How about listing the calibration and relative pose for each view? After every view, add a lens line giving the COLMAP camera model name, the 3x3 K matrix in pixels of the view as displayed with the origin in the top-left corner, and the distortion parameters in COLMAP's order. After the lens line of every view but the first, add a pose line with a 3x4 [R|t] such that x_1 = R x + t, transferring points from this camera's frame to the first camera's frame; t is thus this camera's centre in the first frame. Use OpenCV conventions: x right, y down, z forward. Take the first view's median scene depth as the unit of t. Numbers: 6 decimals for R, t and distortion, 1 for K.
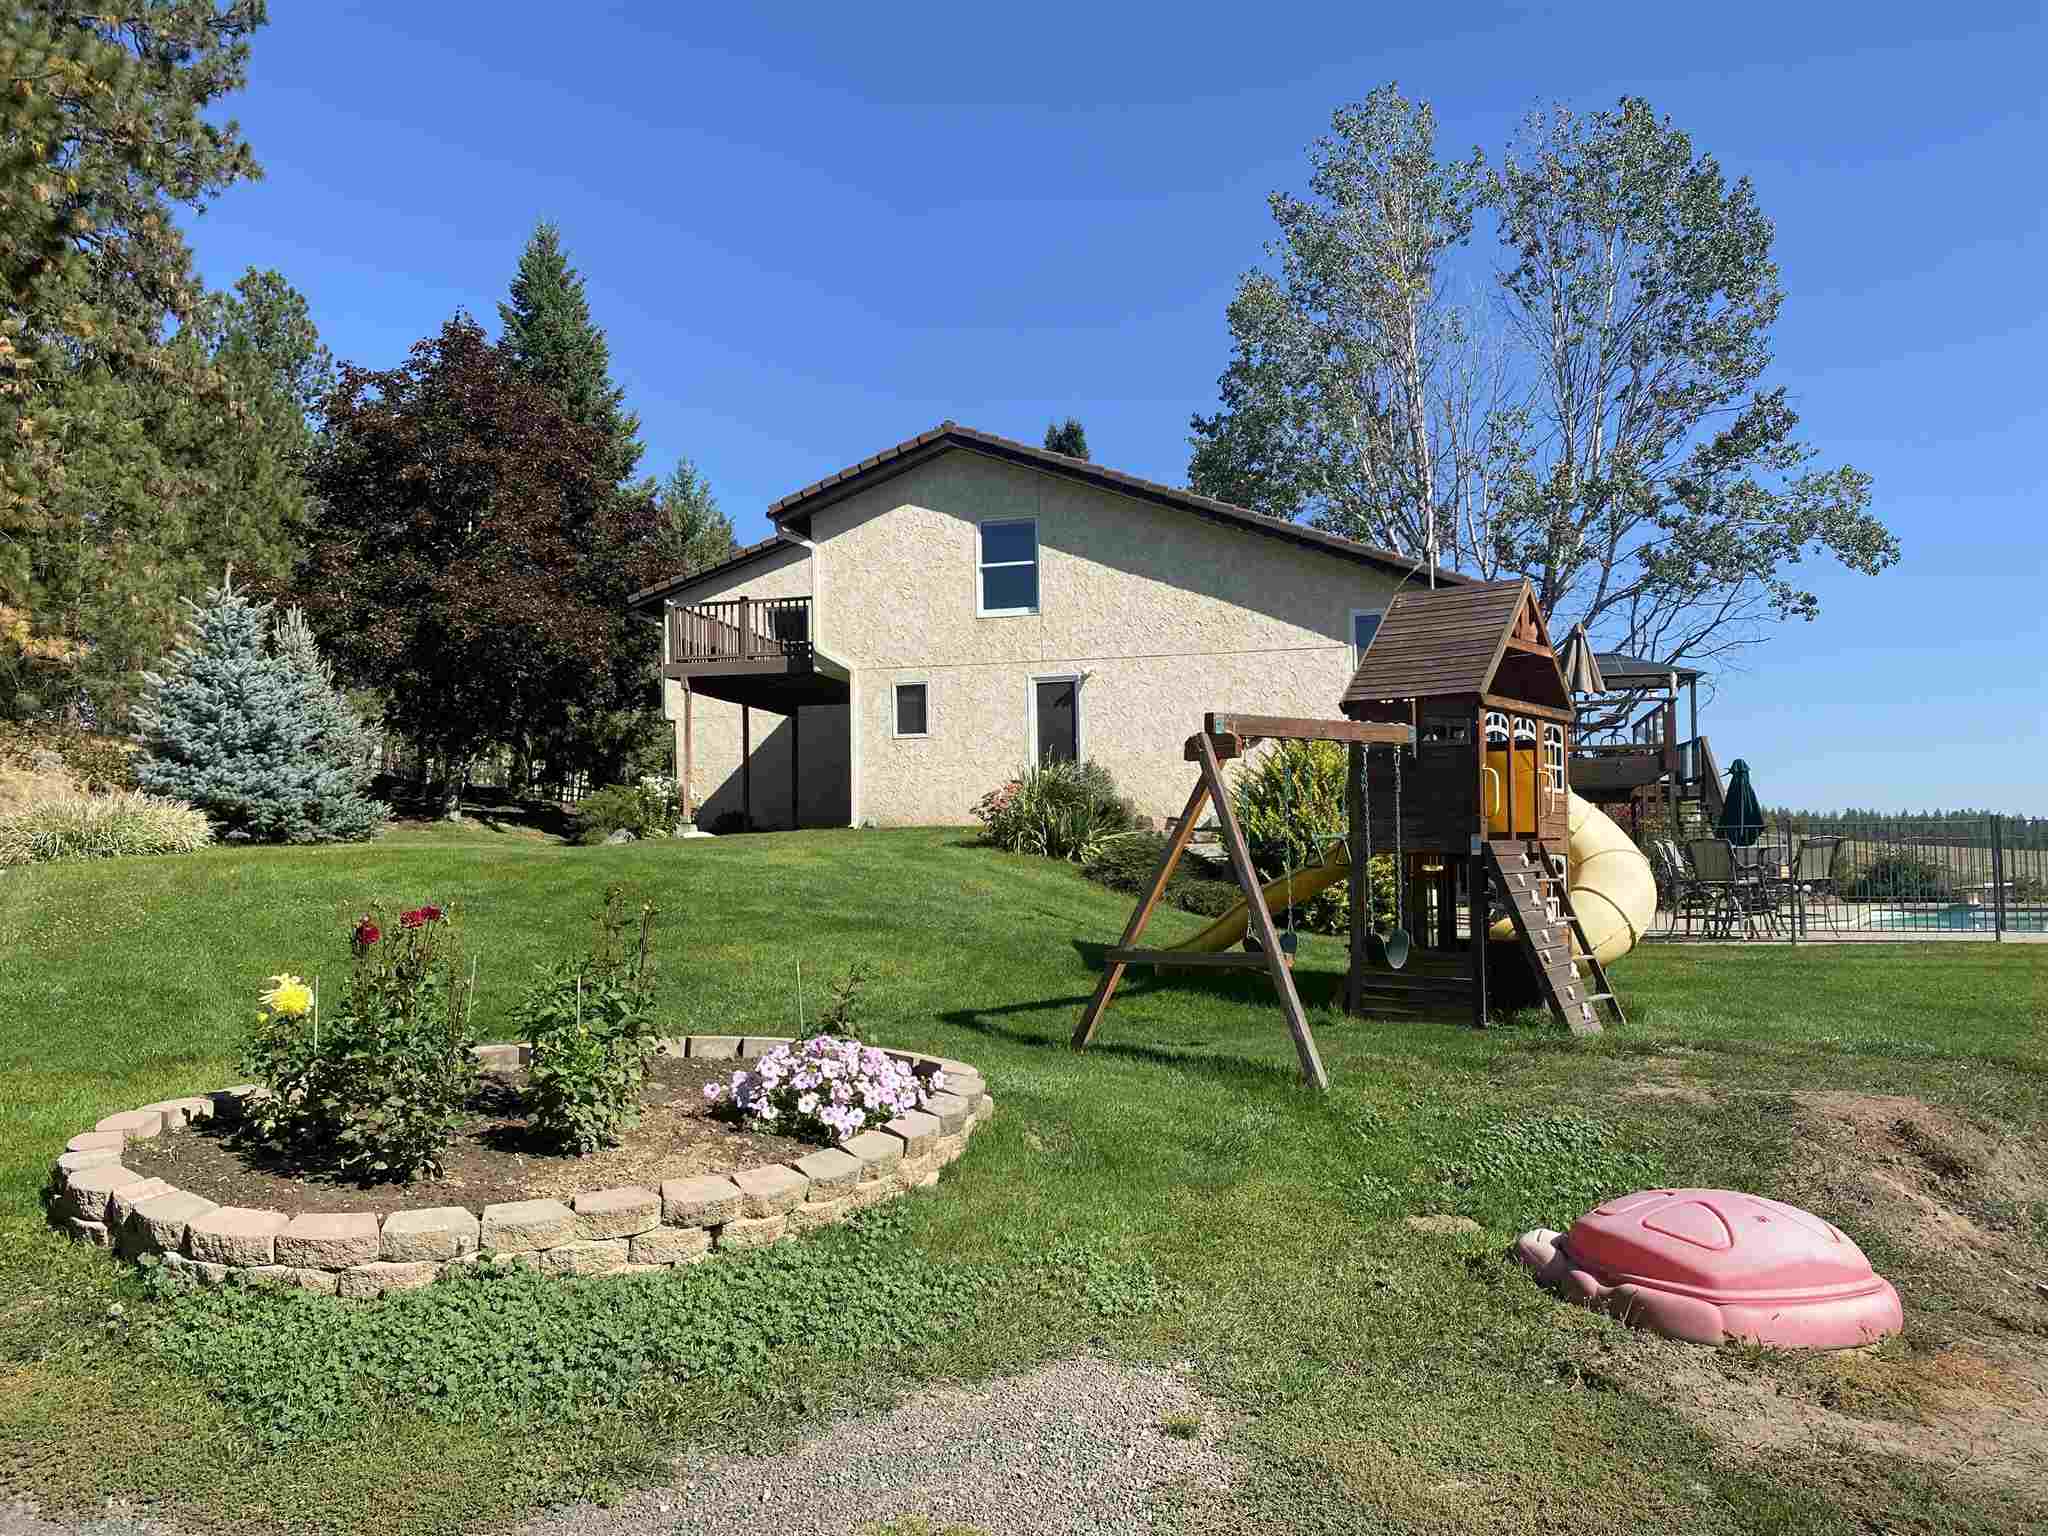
lens RADIAL K [[1680.8, 0, 1024.0], [0, 1680.8, 768.0], [0, 0, 1]] dist [0.095985, 0.003995]
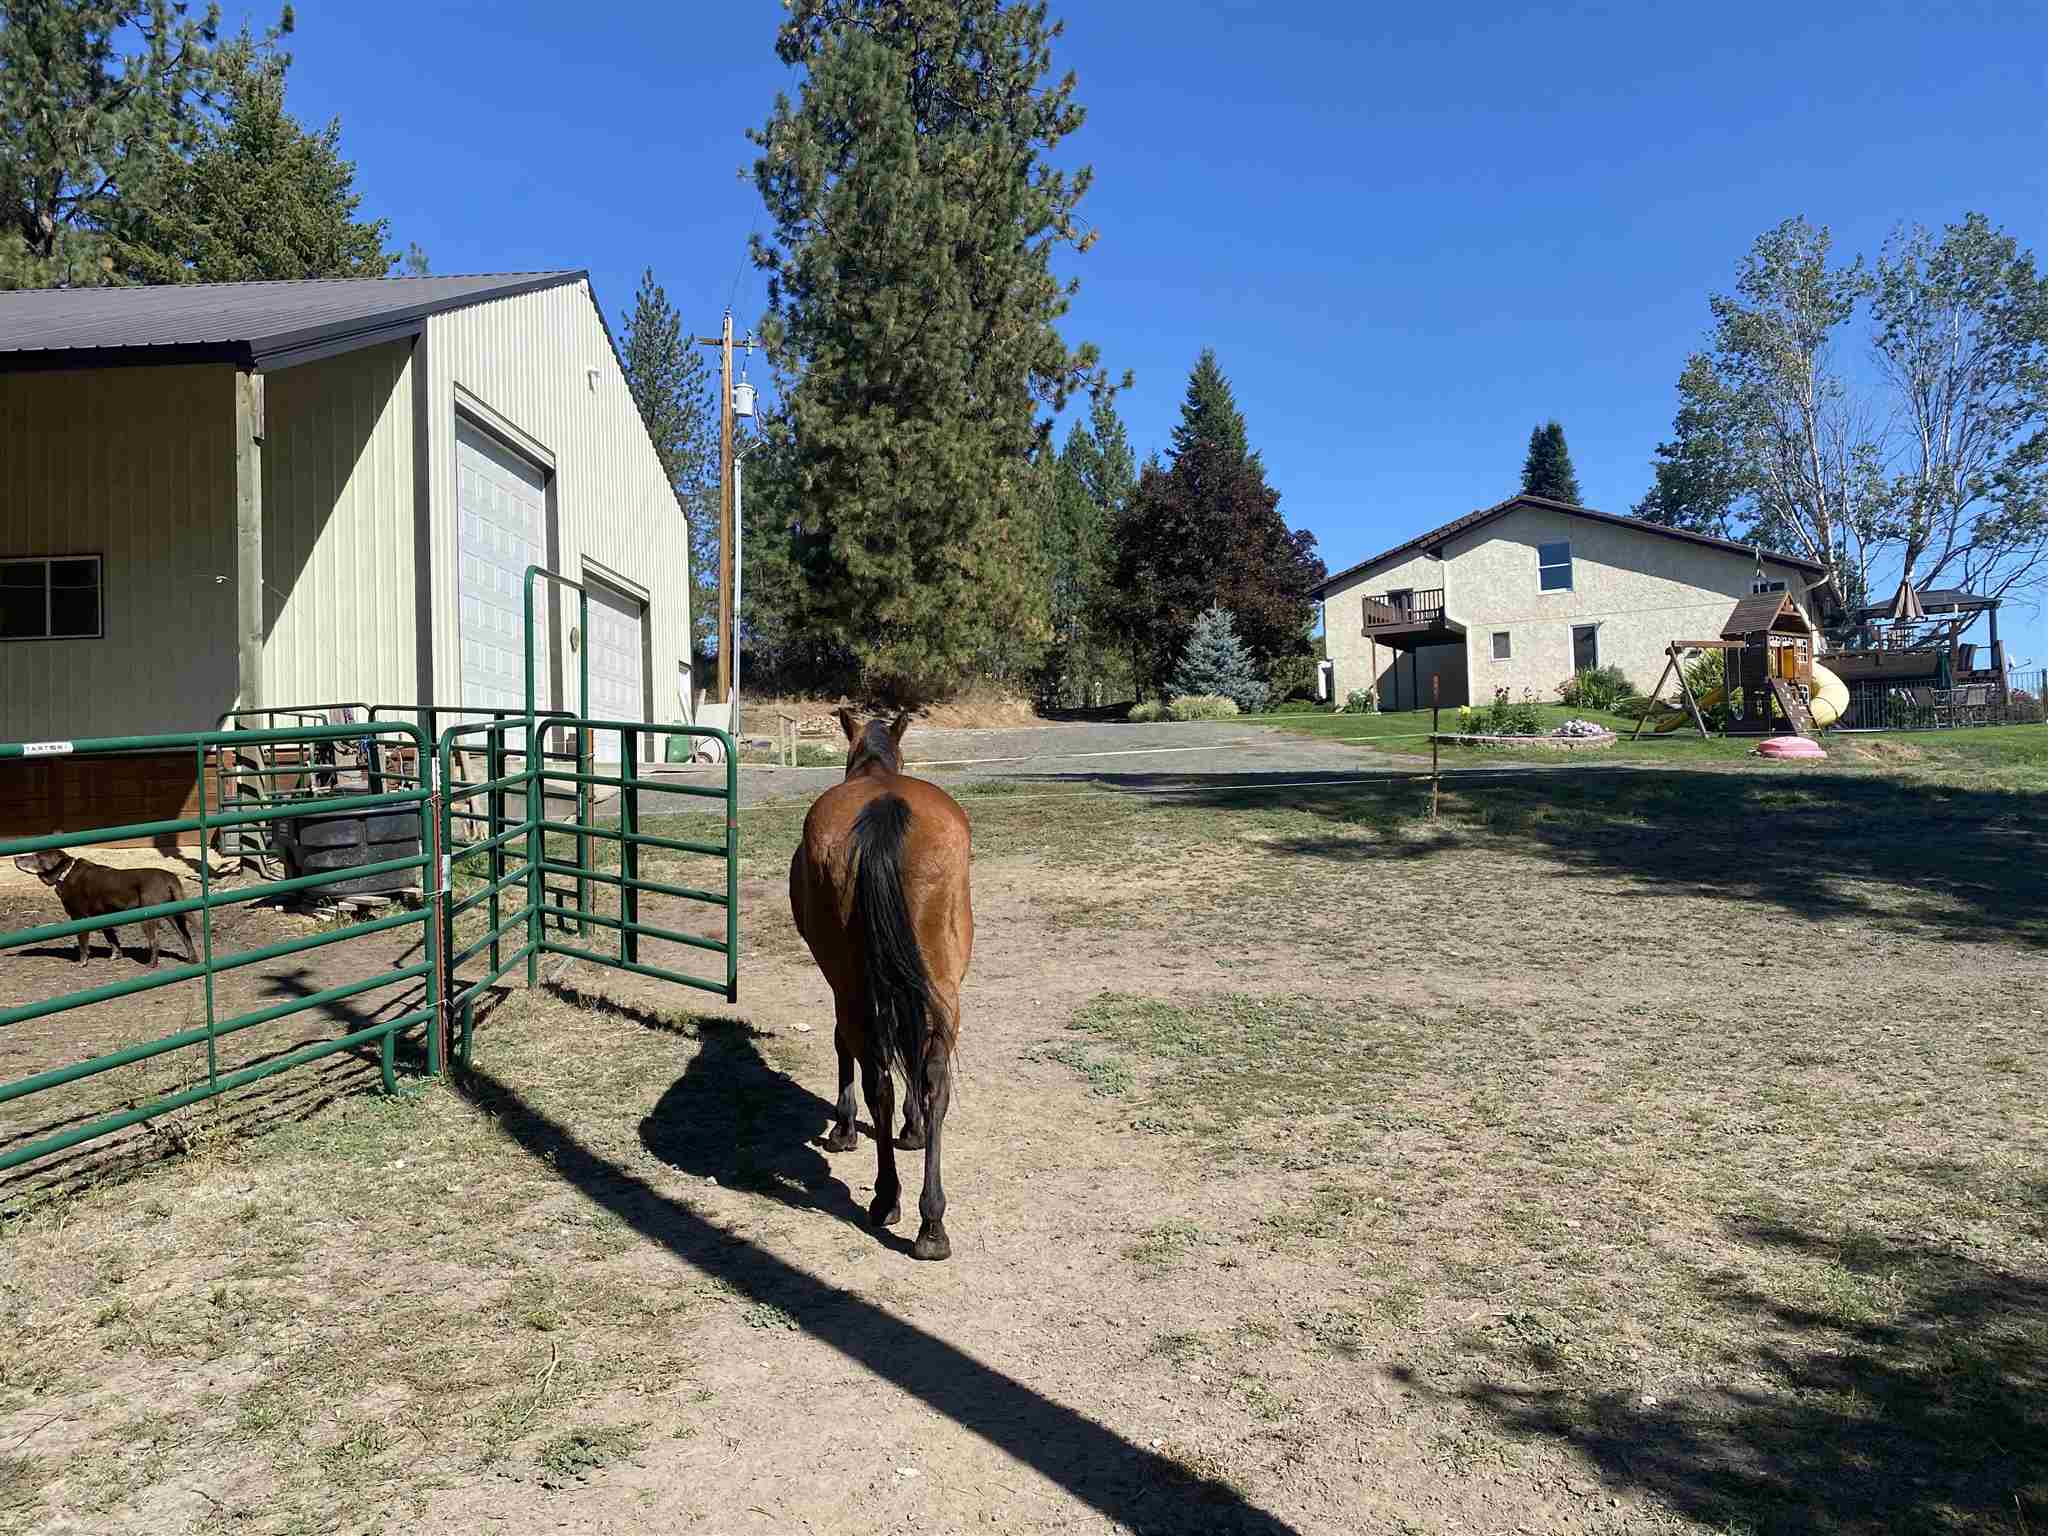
lens RADIAL K [[1680.8, 0, 1024.0], [0, 1680.8, 768.0], [0, 0, 1]] dist [0.095985, 0.003995]
pose [[0.967515, -0.029571, -0.251078, -0.104437], [0.037904, 0.998877, 0.028416, 0.026239], [0.249956, -0.037010, 0.967550, -0.927569]]
